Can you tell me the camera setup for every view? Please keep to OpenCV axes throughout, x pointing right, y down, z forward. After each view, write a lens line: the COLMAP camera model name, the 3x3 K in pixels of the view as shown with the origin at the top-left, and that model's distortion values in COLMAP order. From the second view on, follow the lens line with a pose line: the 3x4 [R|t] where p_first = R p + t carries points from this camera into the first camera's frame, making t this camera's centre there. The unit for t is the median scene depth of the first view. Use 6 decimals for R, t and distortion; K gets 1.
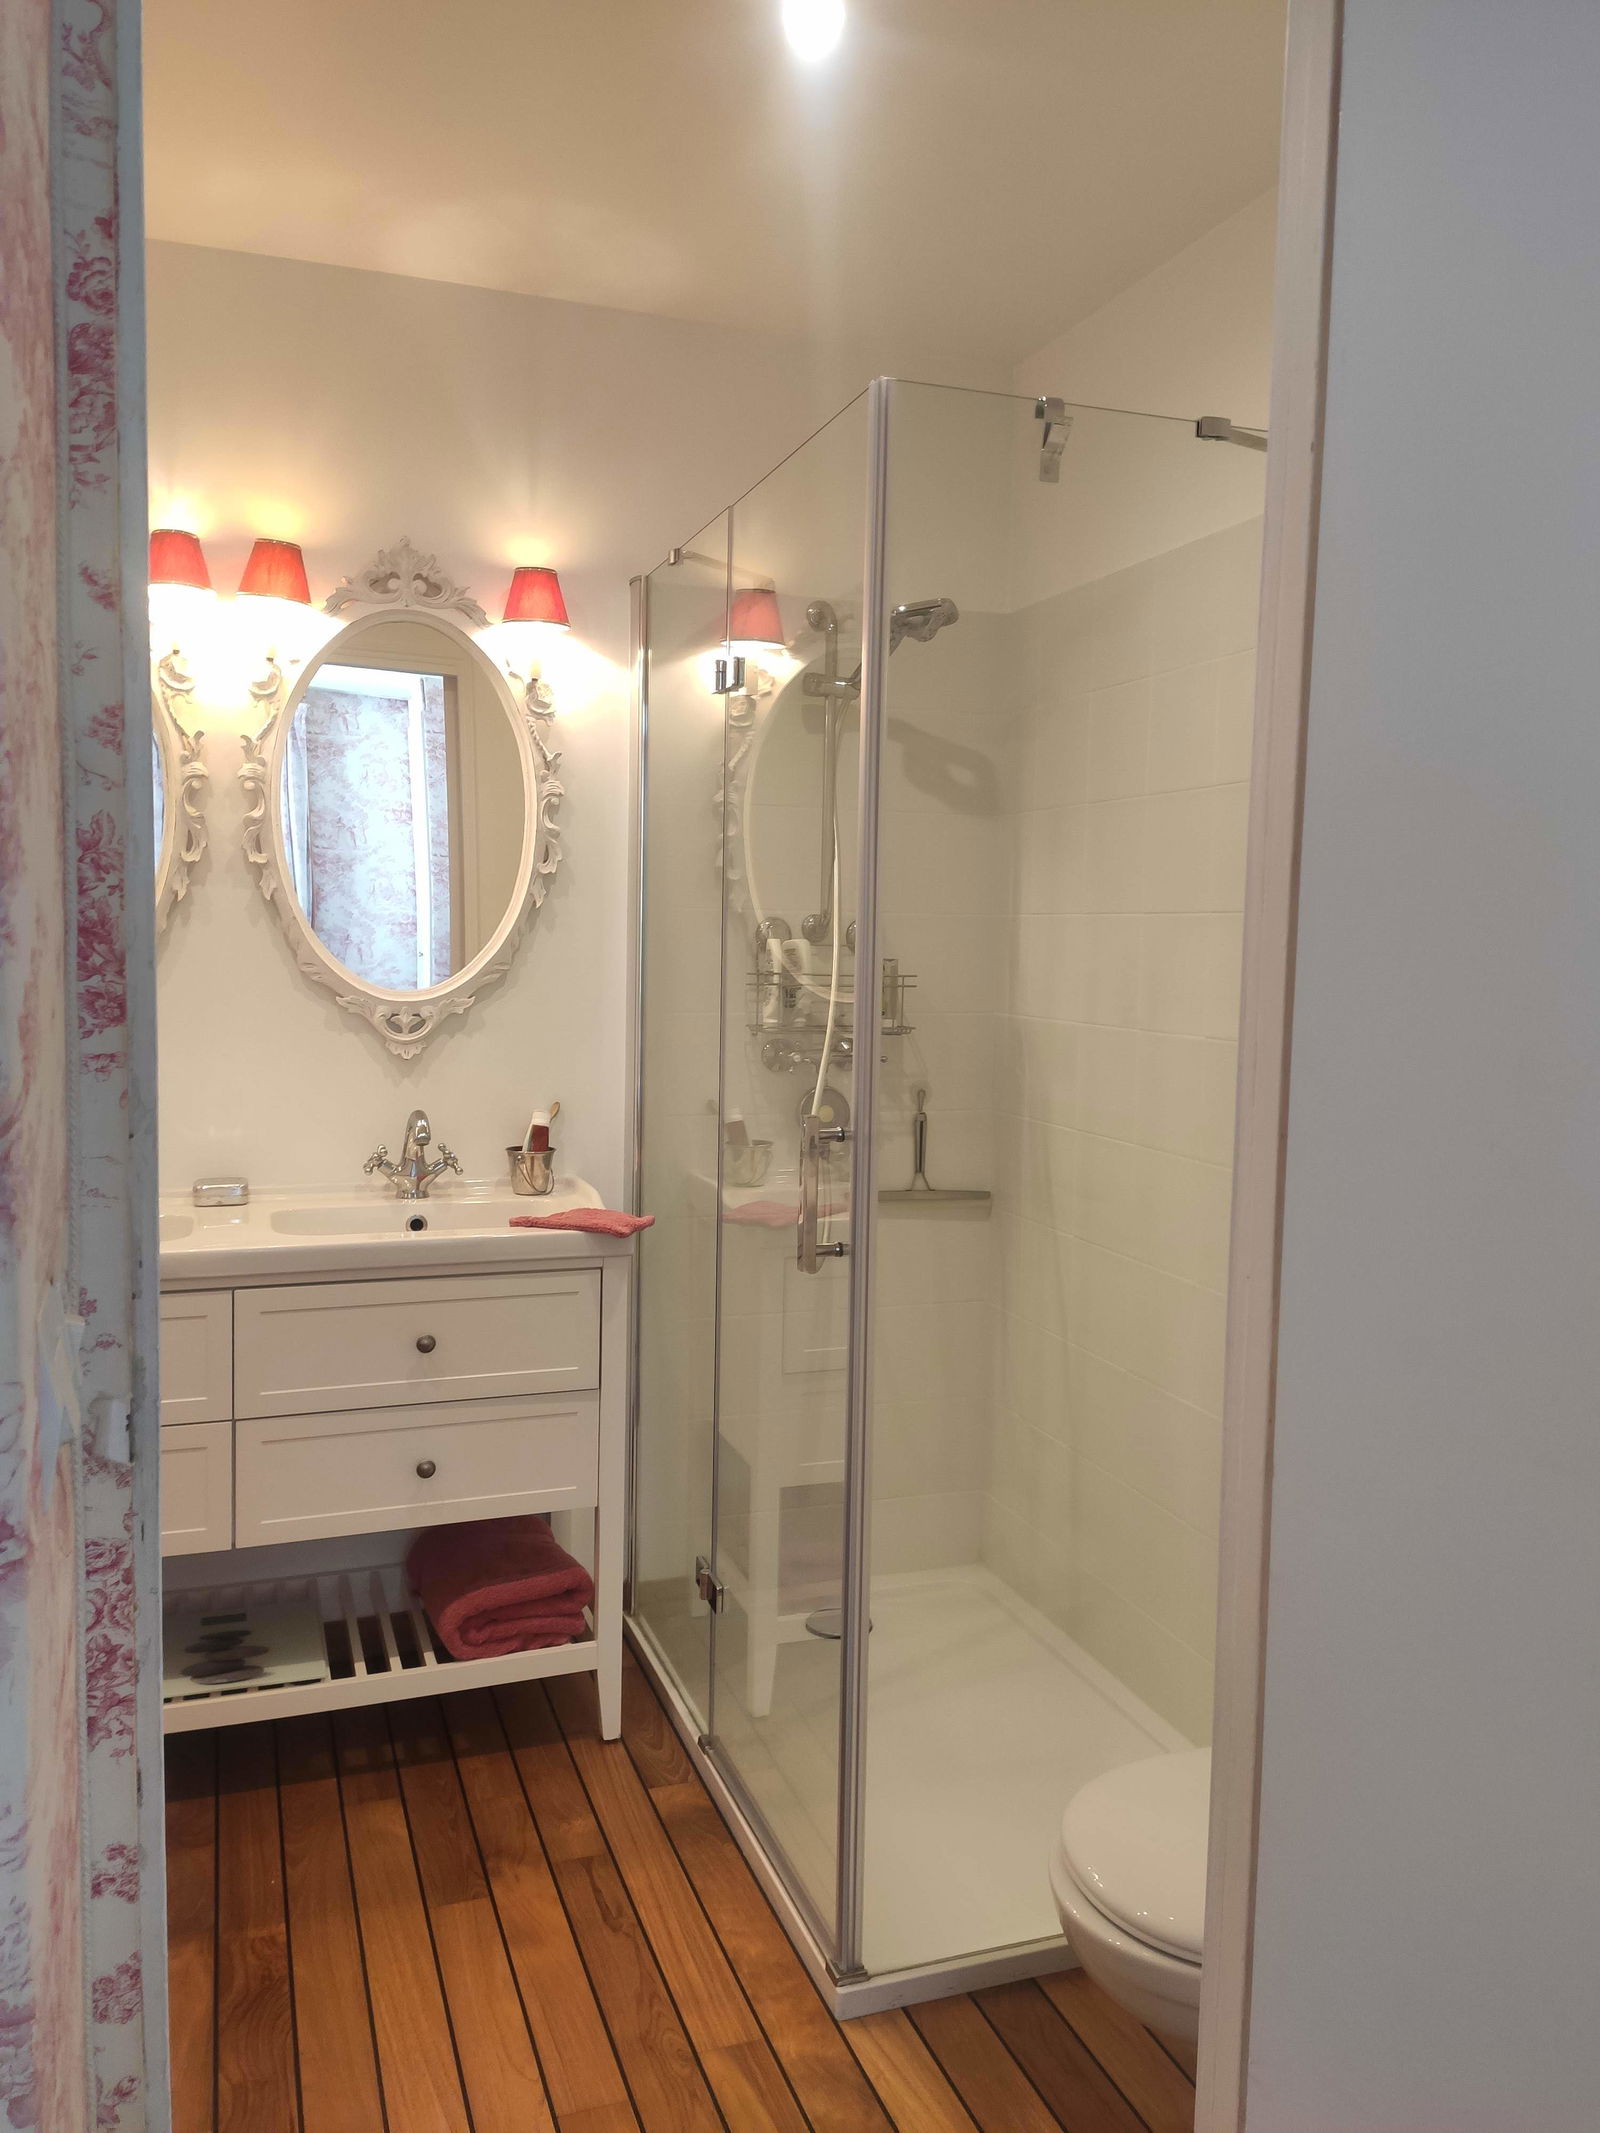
lens RADIAL K [[1632.6, 0, 814.1], [0, 1632.6, 1069.1], [0, 0, 1]] dist [0.075899, -0.098598]
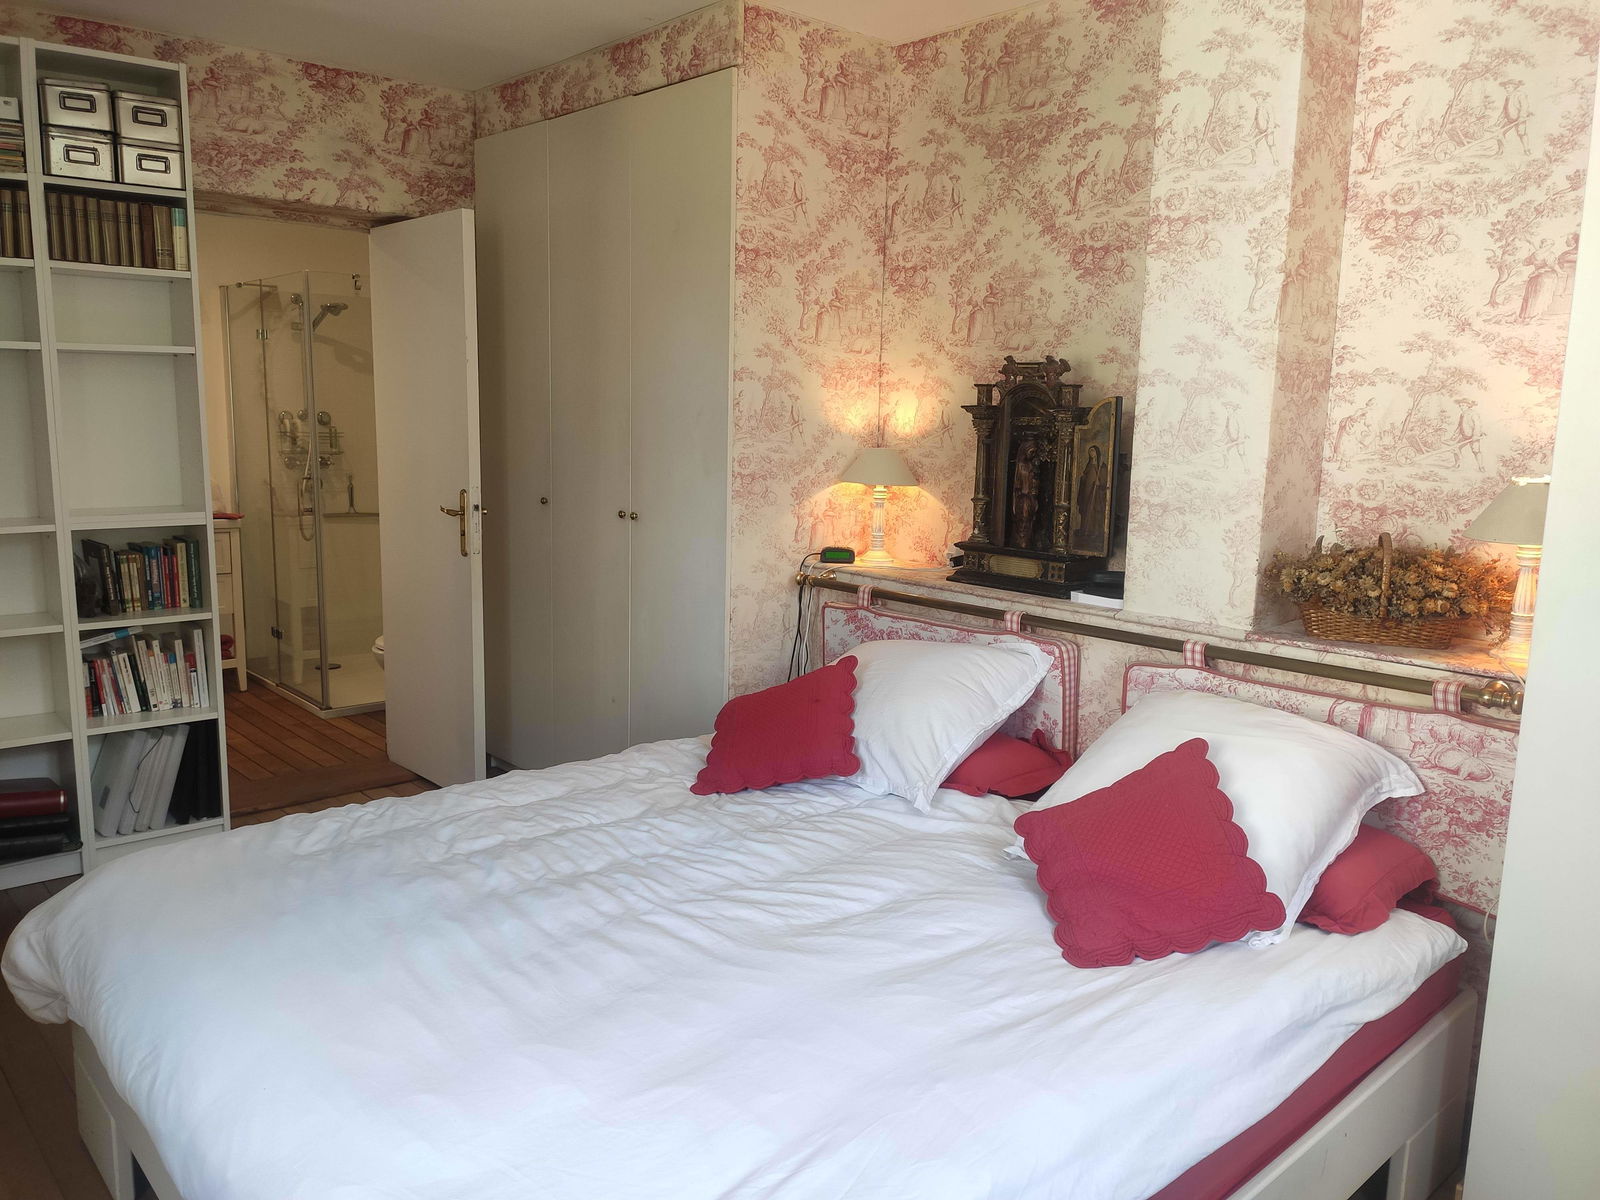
lens RADIAL K [[1224.7, 0, 796.8], [0, 1224.7, 607.3], [0, 0, 1]] dist [0.075899, -0.098598]
pose [[0.937538, -0.056687, 0.343233, 0.050611], [0.029286, 0.995993, 0.084498, 0.089568], [-0.346648, -0.069169, 0.935442, -1.343663]]
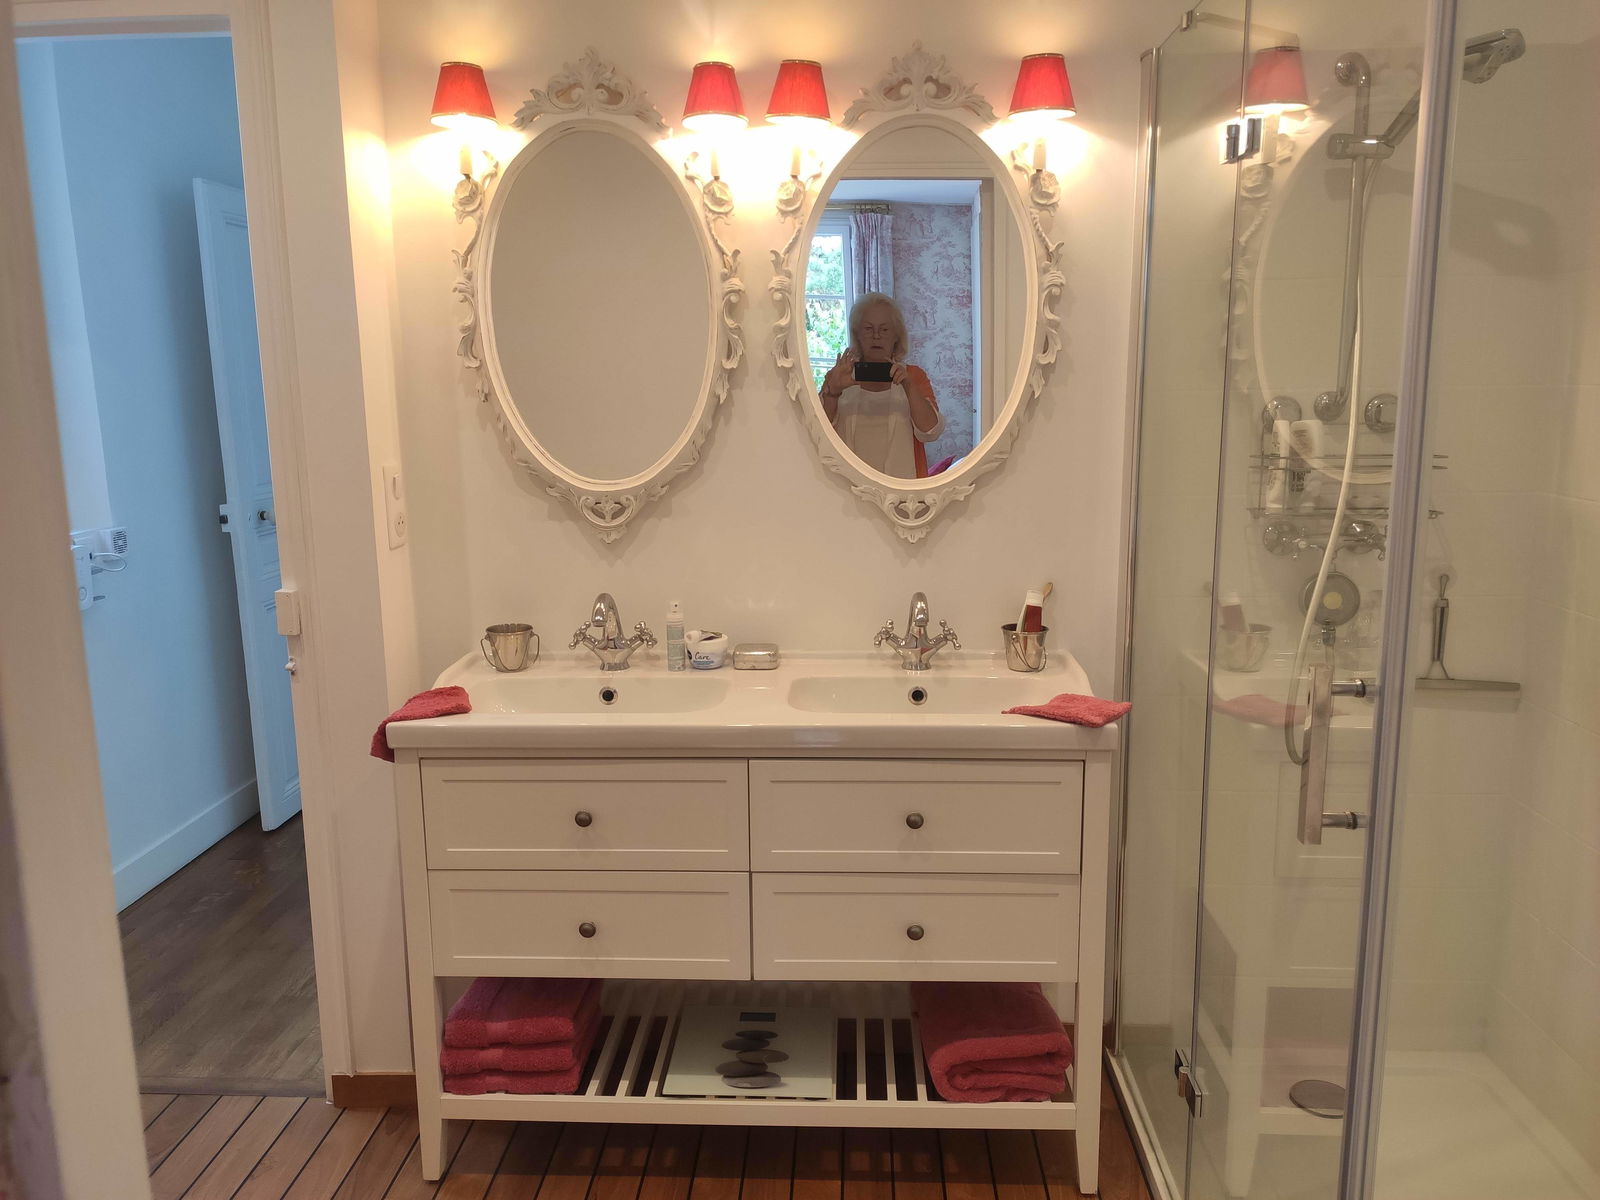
lens RADIAL K [[1224.7, 0, 793.5], [0, 1224.7, 607.2], [0, 0, 1]] dist [0.075899, -0.098598]
pose [[0.923194, 0.039536, -0.382297, -0.007479], [-0.001252, 0.994999, 0.099877, -0.045439], [0.384333, -0.091727, 0.918626, 0.217637]]
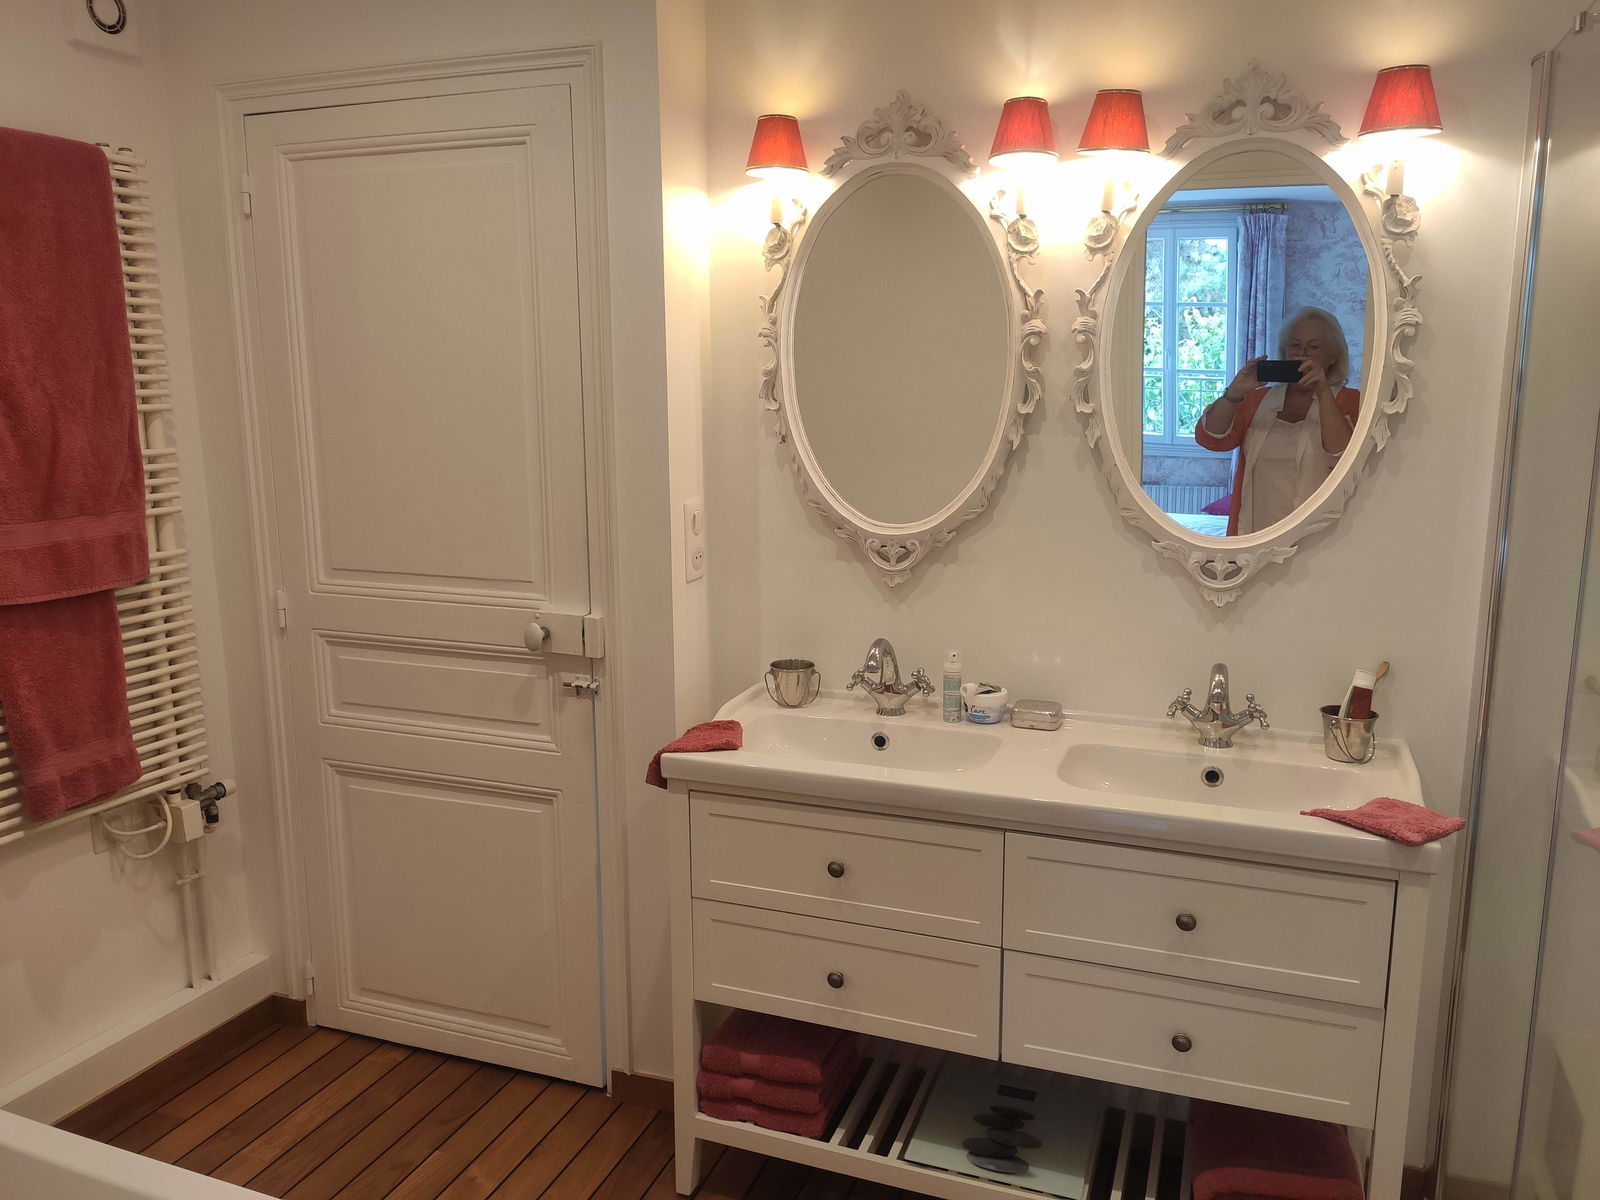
lens RADIAL K [[1224.7, 0, 774.7], [0, 1224.7, 604.4], [0, 0, 1]] dist [0.075899, -0.098598]
pose [[0.757067, 0.091778, -0.646859, 0.031381], [-0.032733, 0.994169, 0.102745, -0.076296], [0.652517, -0.056611, 0.755657, 0.264775]]
